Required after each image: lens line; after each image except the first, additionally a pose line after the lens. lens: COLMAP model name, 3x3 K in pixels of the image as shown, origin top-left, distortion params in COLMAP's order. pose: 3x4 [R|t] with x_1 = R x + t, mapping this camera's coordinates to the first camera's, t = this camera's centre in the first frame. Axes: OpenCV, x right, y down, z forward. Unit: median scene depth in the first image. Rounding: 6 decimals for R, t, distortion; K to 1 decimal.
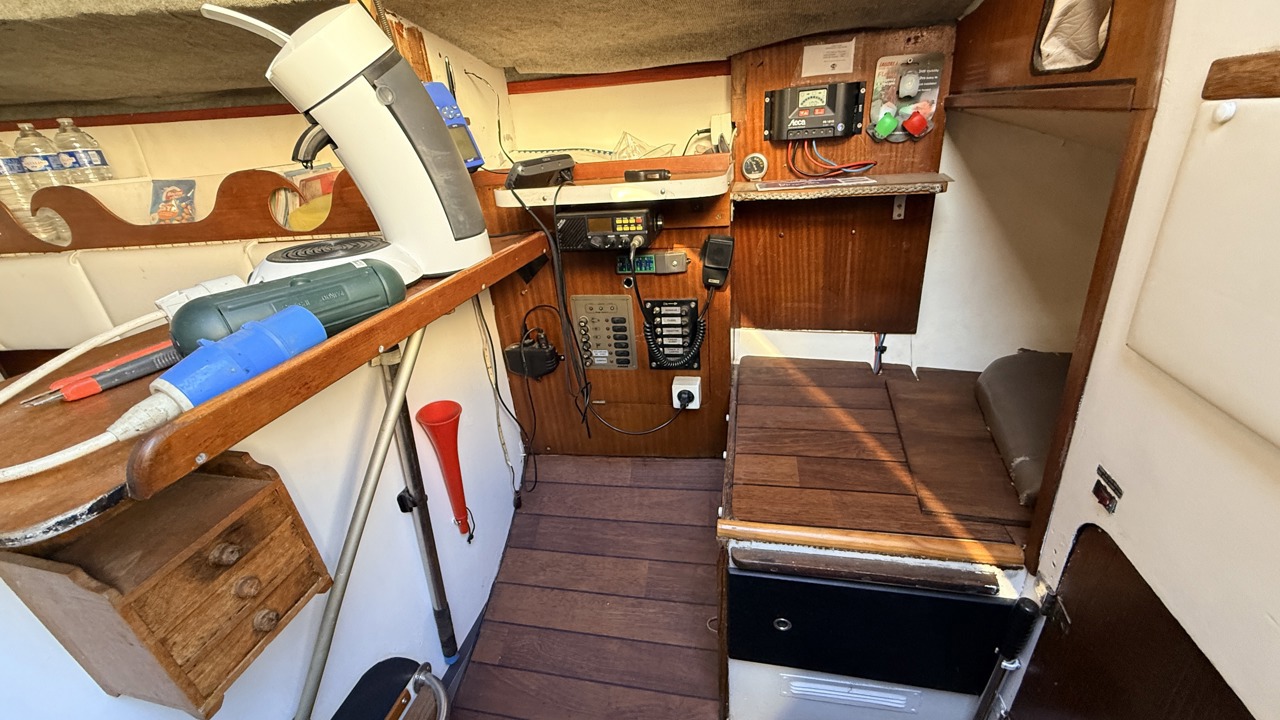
lens RADIAL K [[508.5, 0, 637.3], [0, 508.5, 361.2], [0, 0, 1]] dist [0.000020, 0.000136]
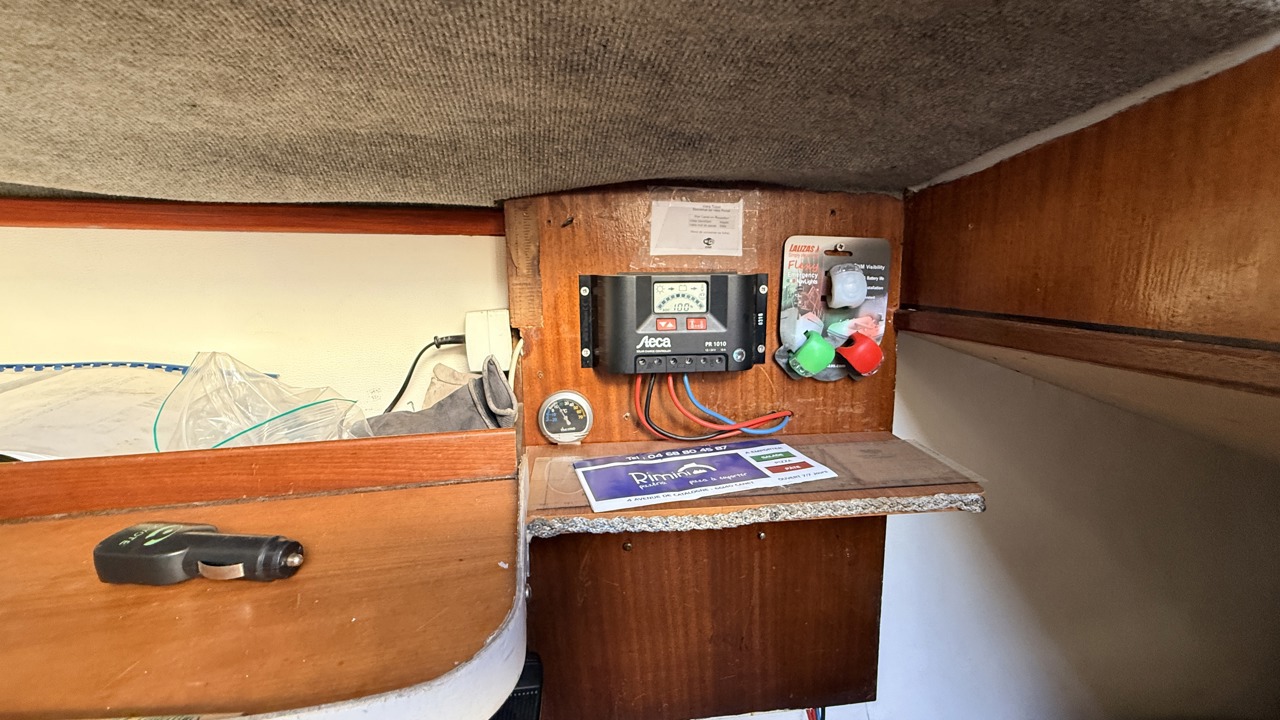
lens RADIAL K [[508.5, 0, 637.3], [0, 508.5, 361.0], [0, 0, 1]] dist [0.000020, 0.000136]
pose [[0.905990, -0.002596, 0.423291, 0.091765], [0.117231, 0.962406, -0.245014, -0.308686], [-0.406741, 0.271603, 0.872235, 0.546712]]
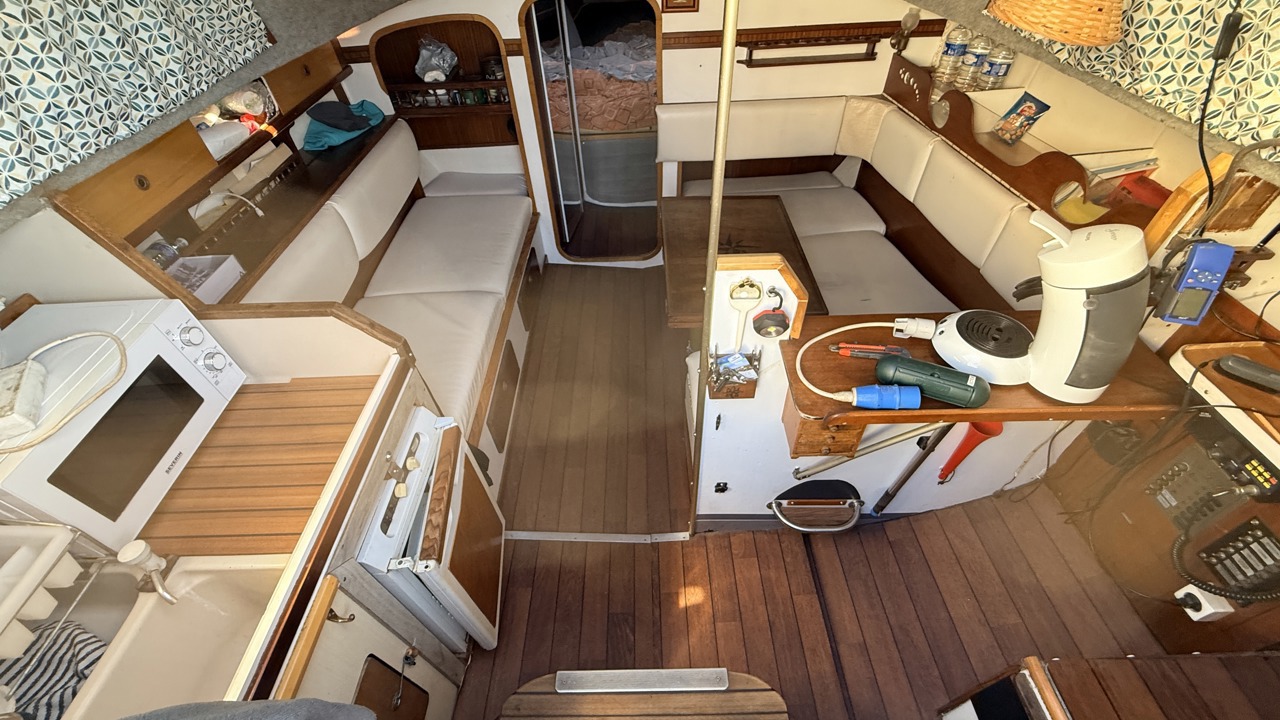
lens RADIAL K [[508.5, 0, 637.7], [0, 508.5, 360.9], [0, 0, 1]] dist [0.000020, 0.000136]
pose [[0.225709, 0.733047, -0.641637, 0.146008], [-0.391364, 0.671377, 0.629354, -0.447733], [0.892126, 0.109062, 0.438424, -0.427224]]
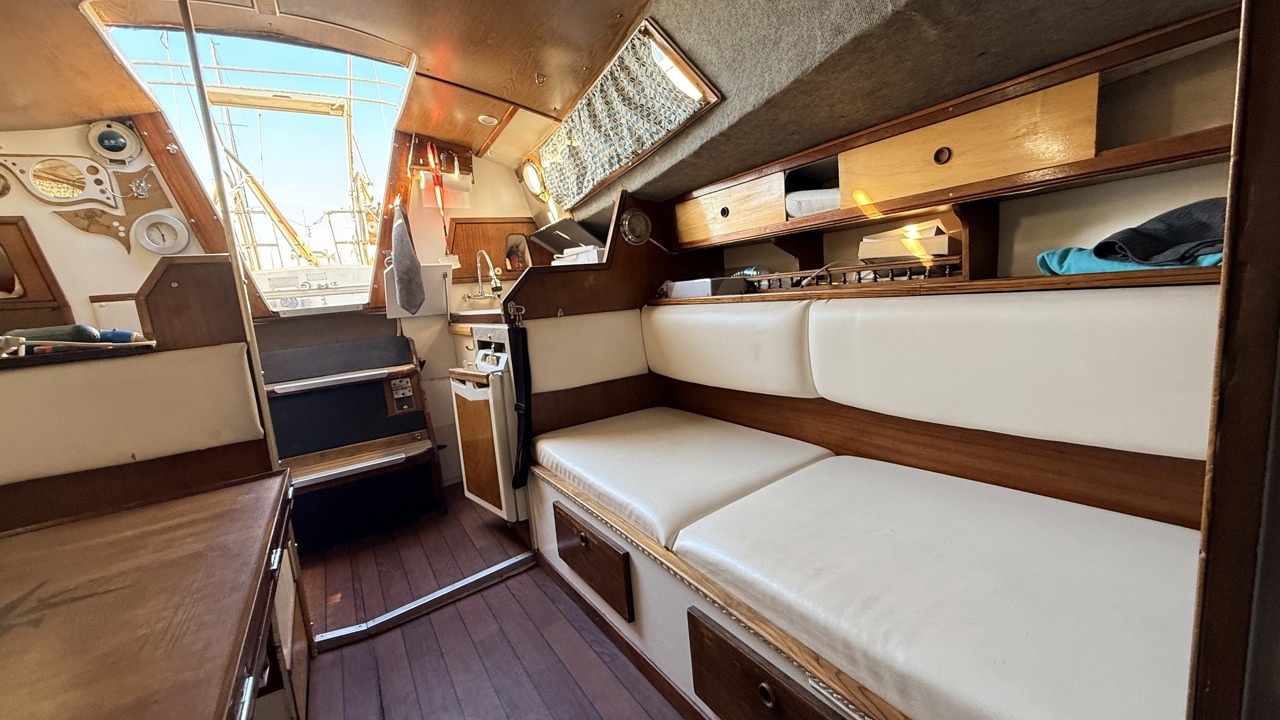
lens RADIAL K [[508.5, 0, 638.6], [0, 508.5, 362.5], [0, 0, 1]] dist [0.000020, 0.000136]
pose [[-0.687364, 0.035027, 0.725468, -2.124366], [0.428402, 0.826139, 0.366013, 0.150105], [-0.586518, 0.562376, -0.582864, 0.380465]]
